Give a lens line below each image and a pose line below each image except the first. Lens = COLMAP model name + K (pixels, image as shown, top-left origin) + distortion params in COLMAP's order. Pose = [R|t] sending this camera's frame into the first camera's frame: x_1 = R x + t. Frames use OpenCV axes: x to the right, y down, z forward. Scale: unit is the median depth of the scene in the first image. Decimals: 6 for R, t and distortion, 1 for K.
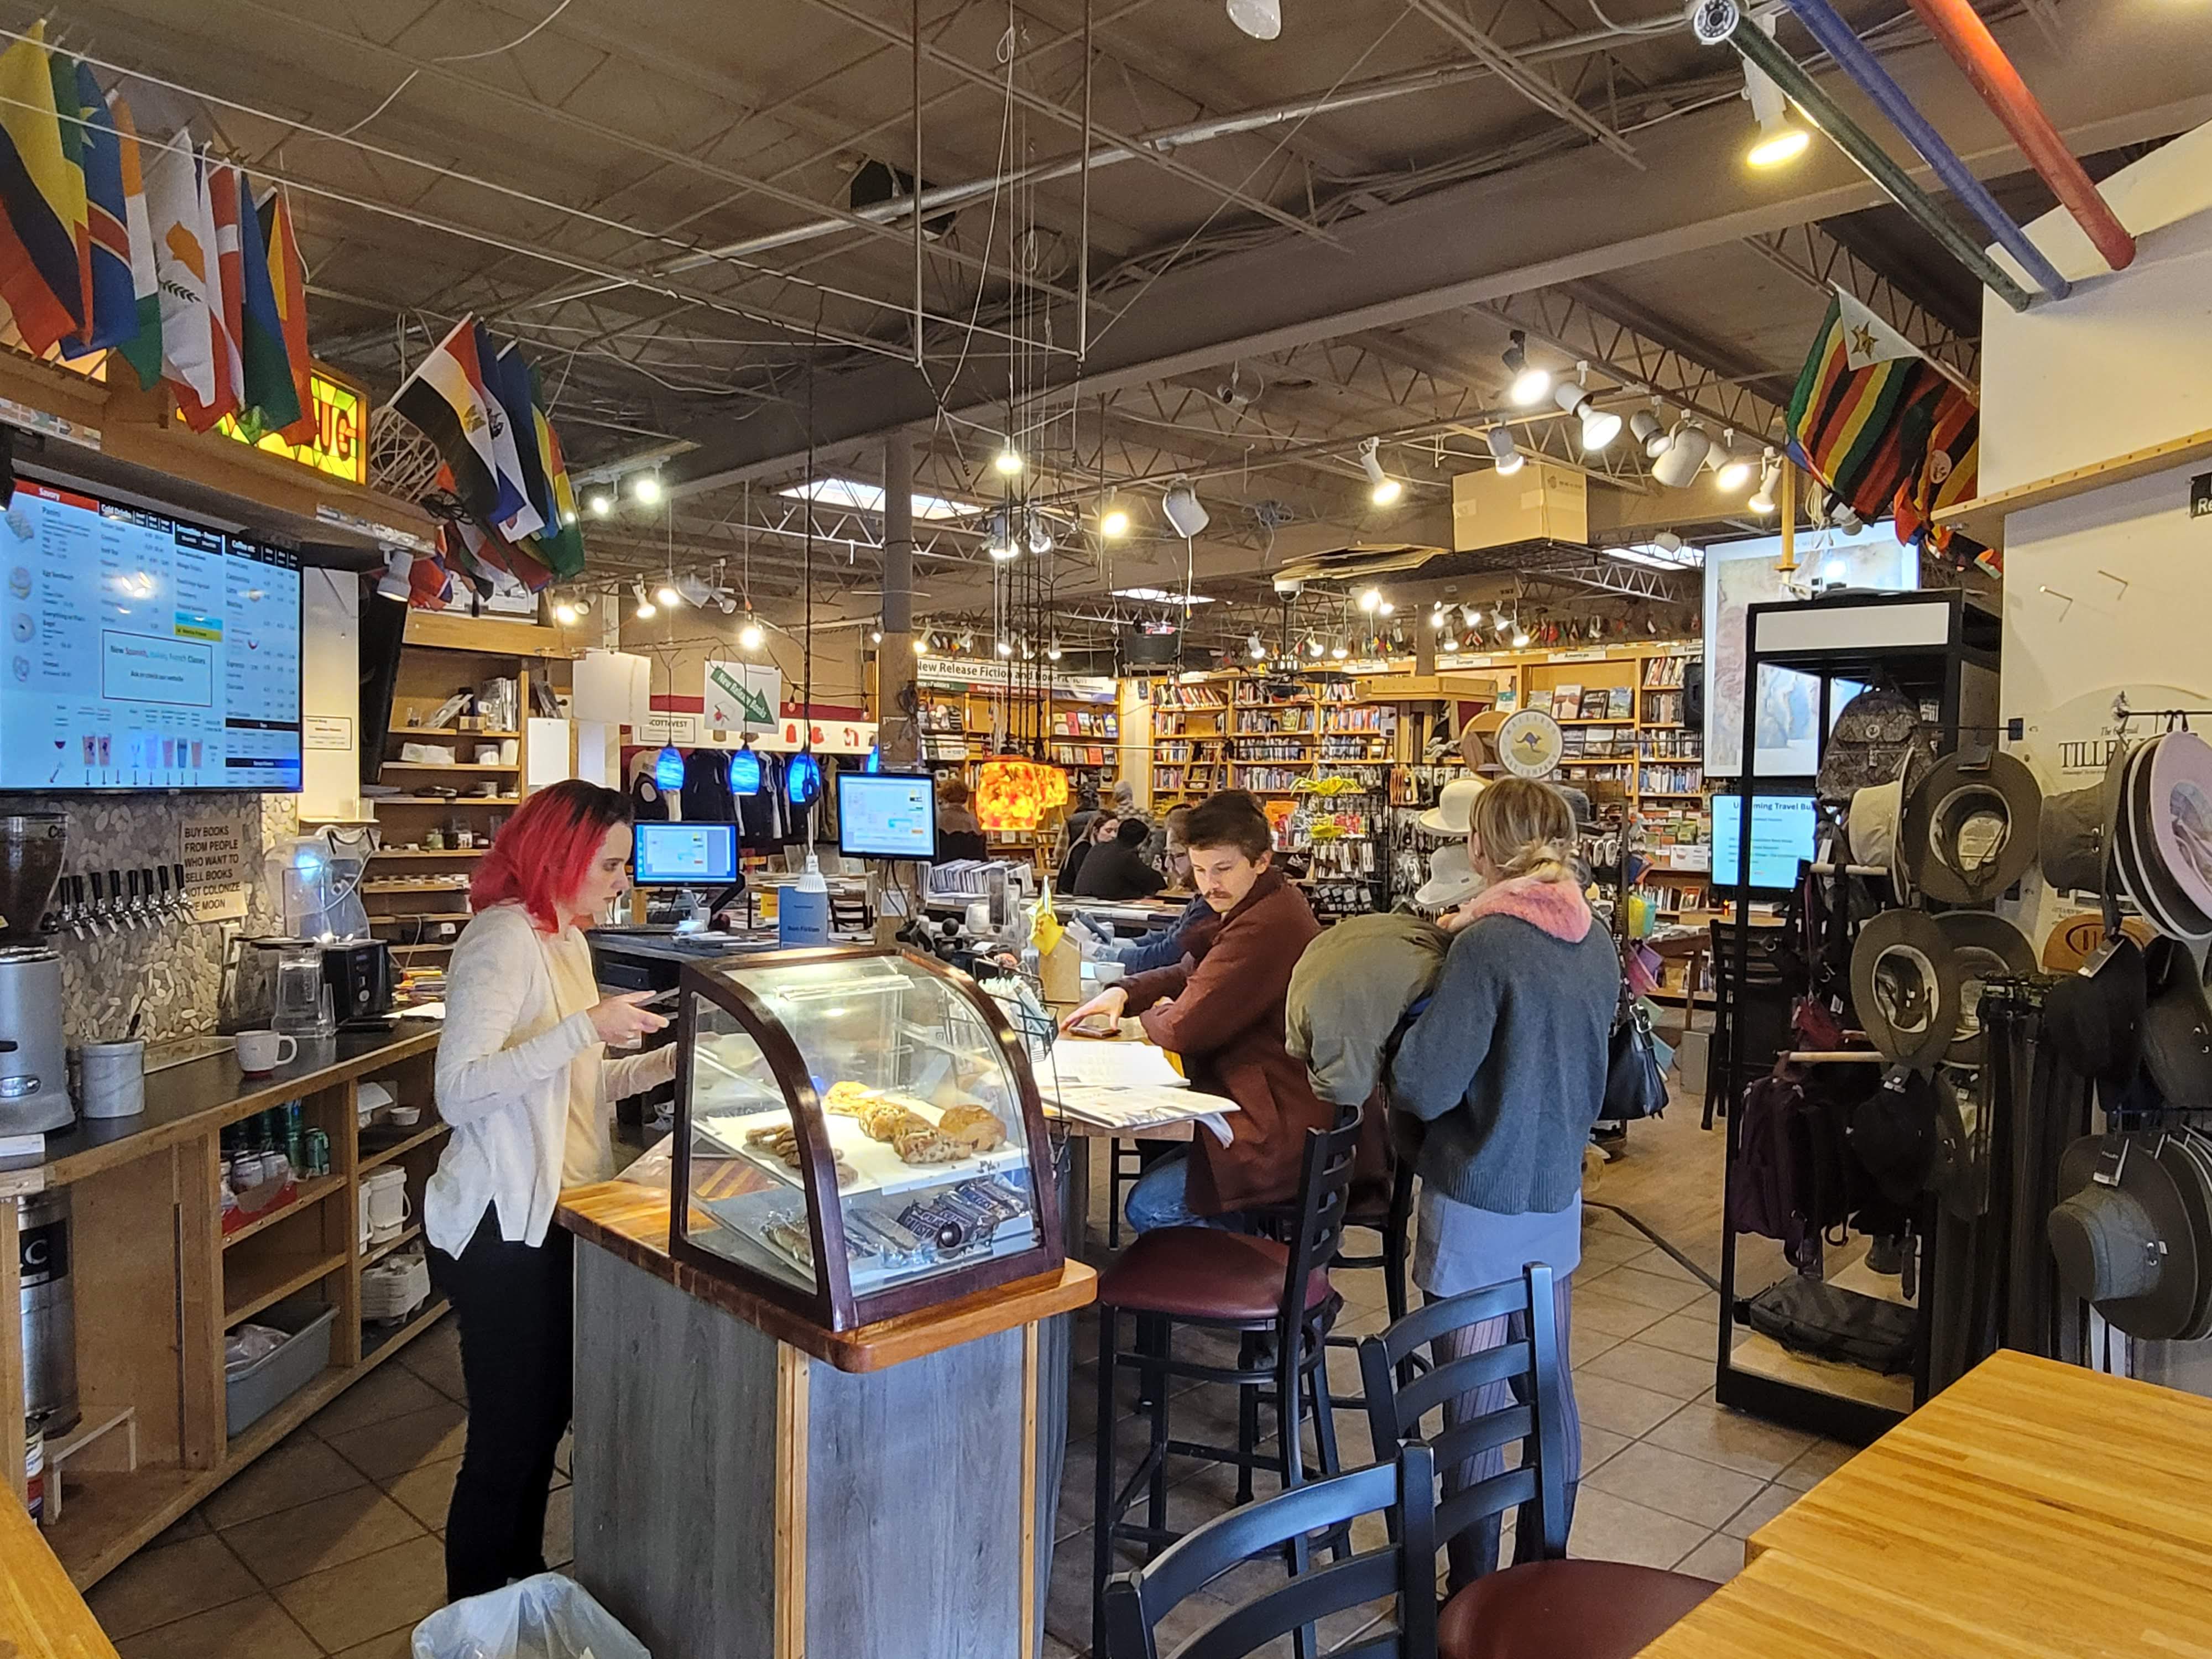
lens RADIAL K [[891.6, 0, 1106.0], [0, 891.6, 829.5], [0, 0, 1]] dist [-0.000543, -0.000059]
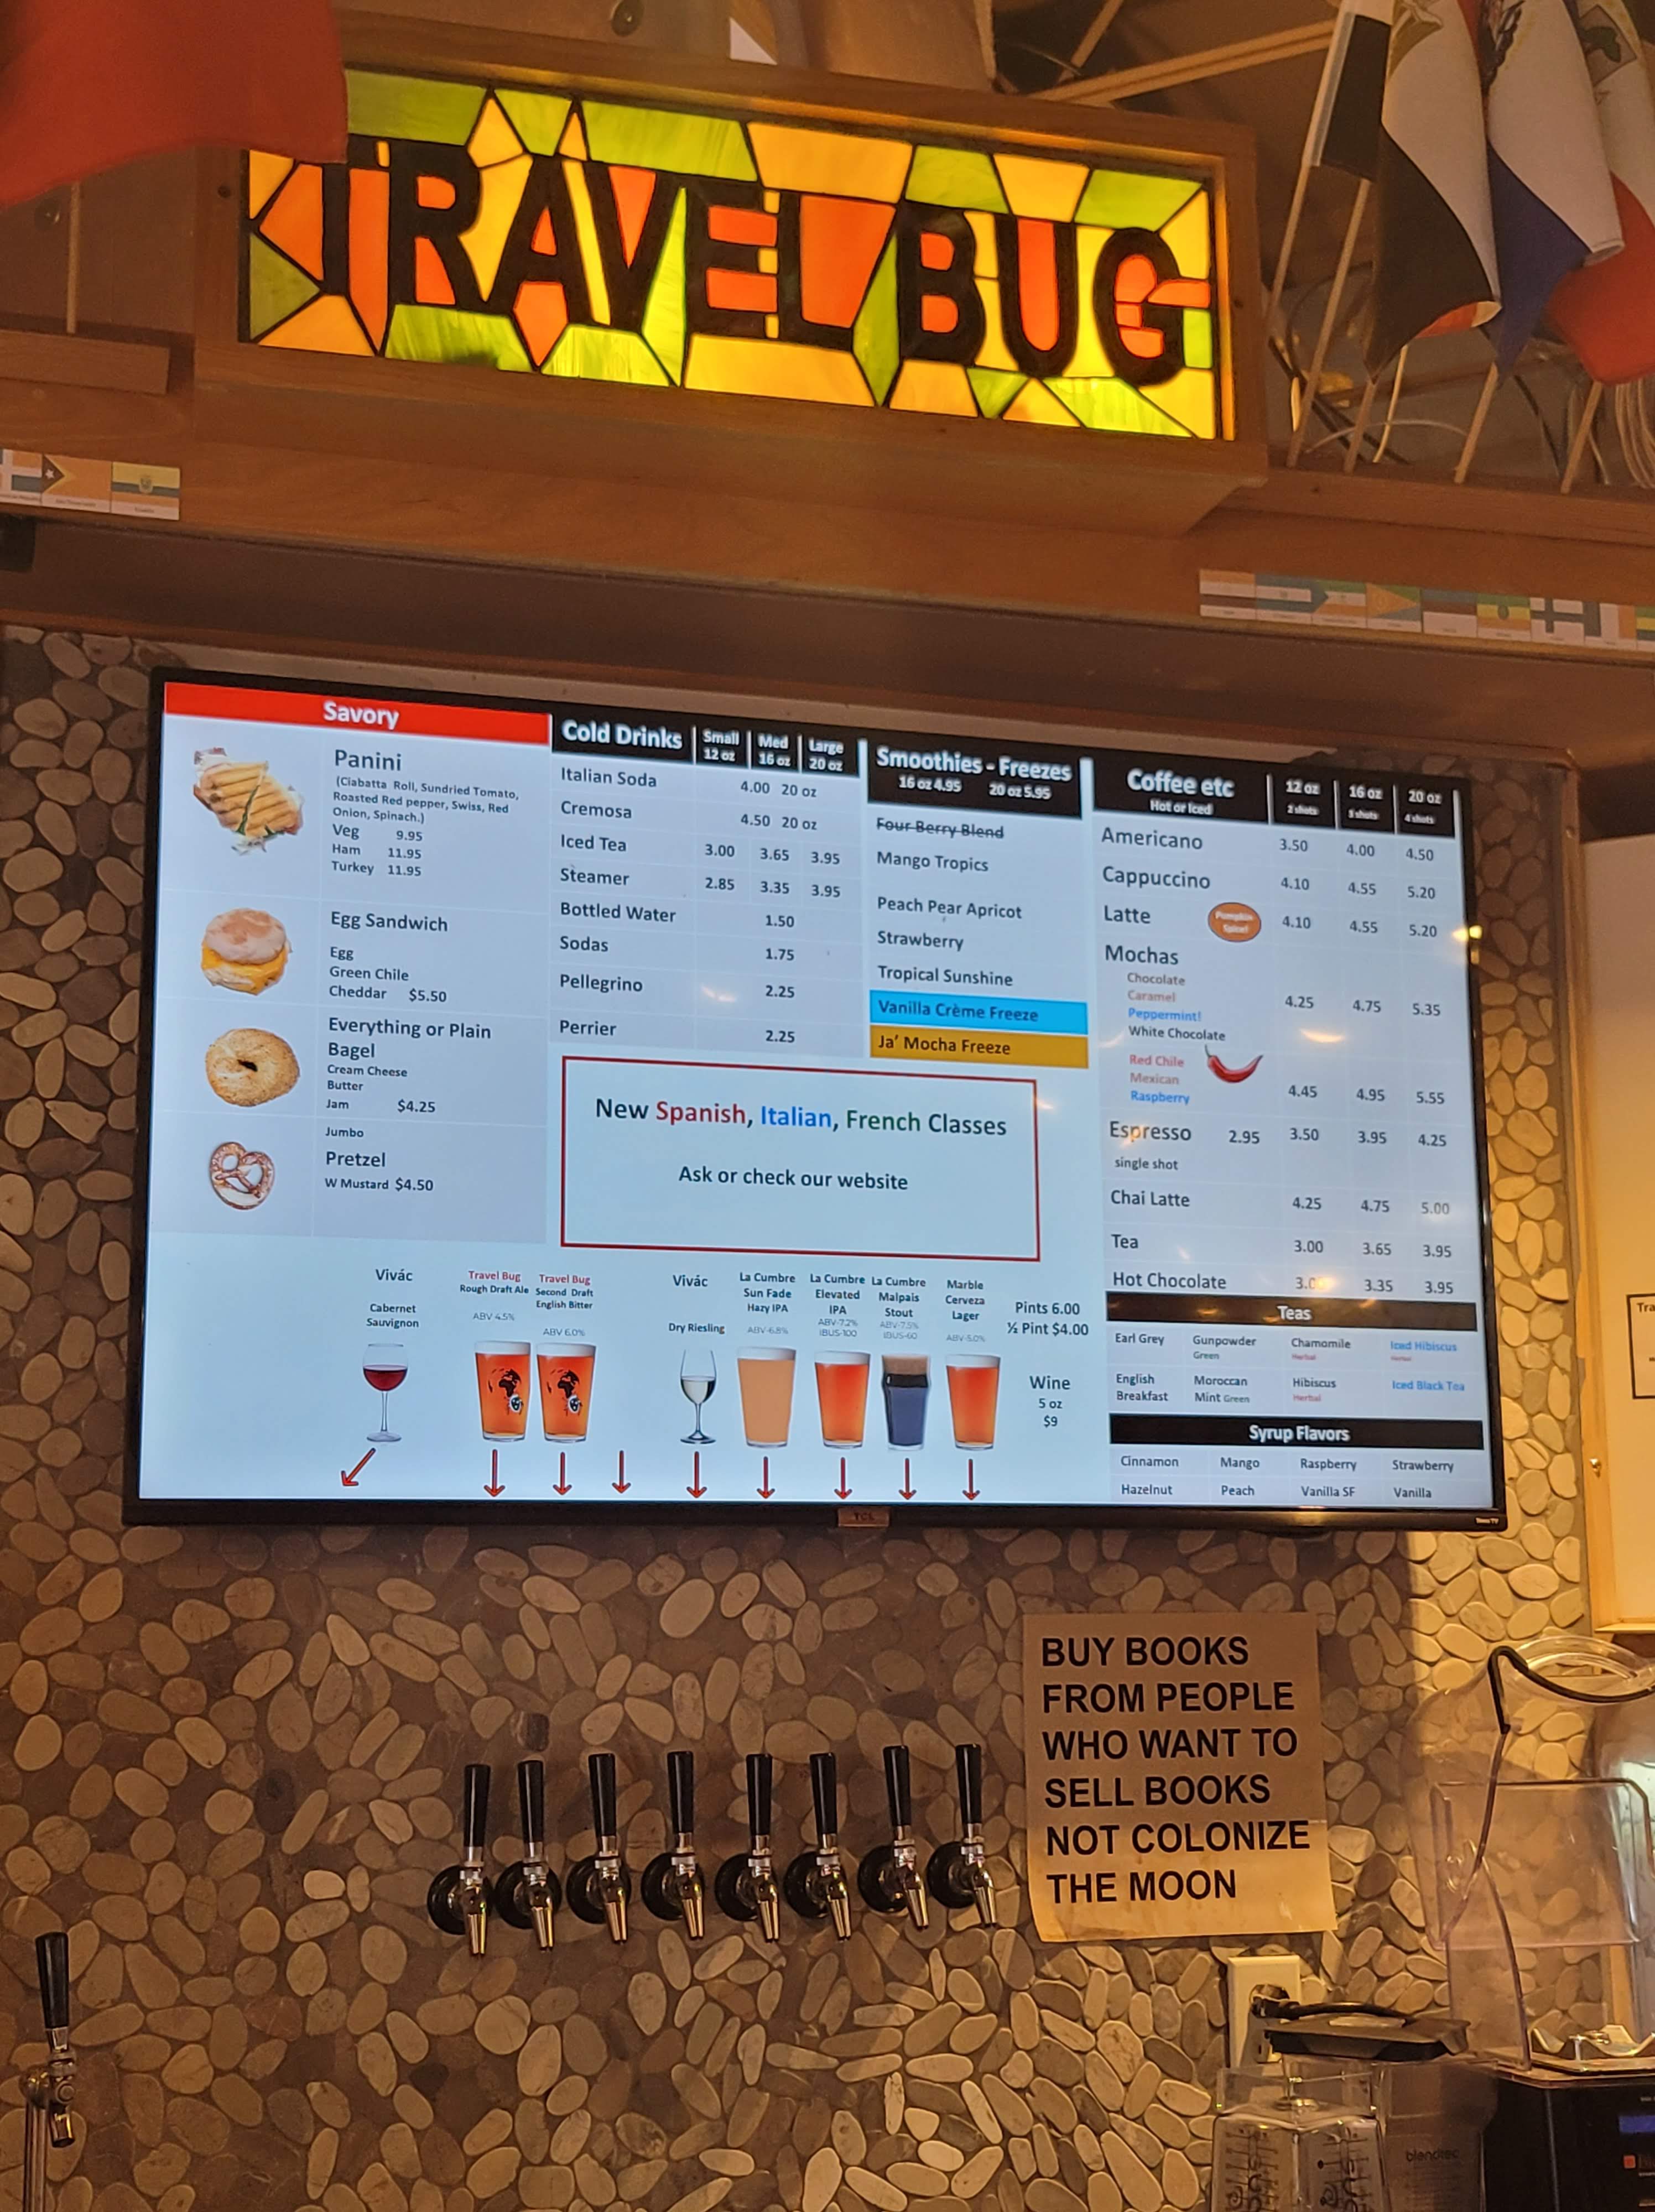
lens RADIAL K [[2706.5, 0, 827.5], [0, 2706.5, 1106.0], [0, 0, 1]] dist [0.029005, -0.013068]
pose [[0.242482, -0.194882, -0.950381, -0.058658], [-0.015941, 0.978684, -0.204753, 0.013038], [0.970025, 0.064799, 0.234206, 0.691473]]
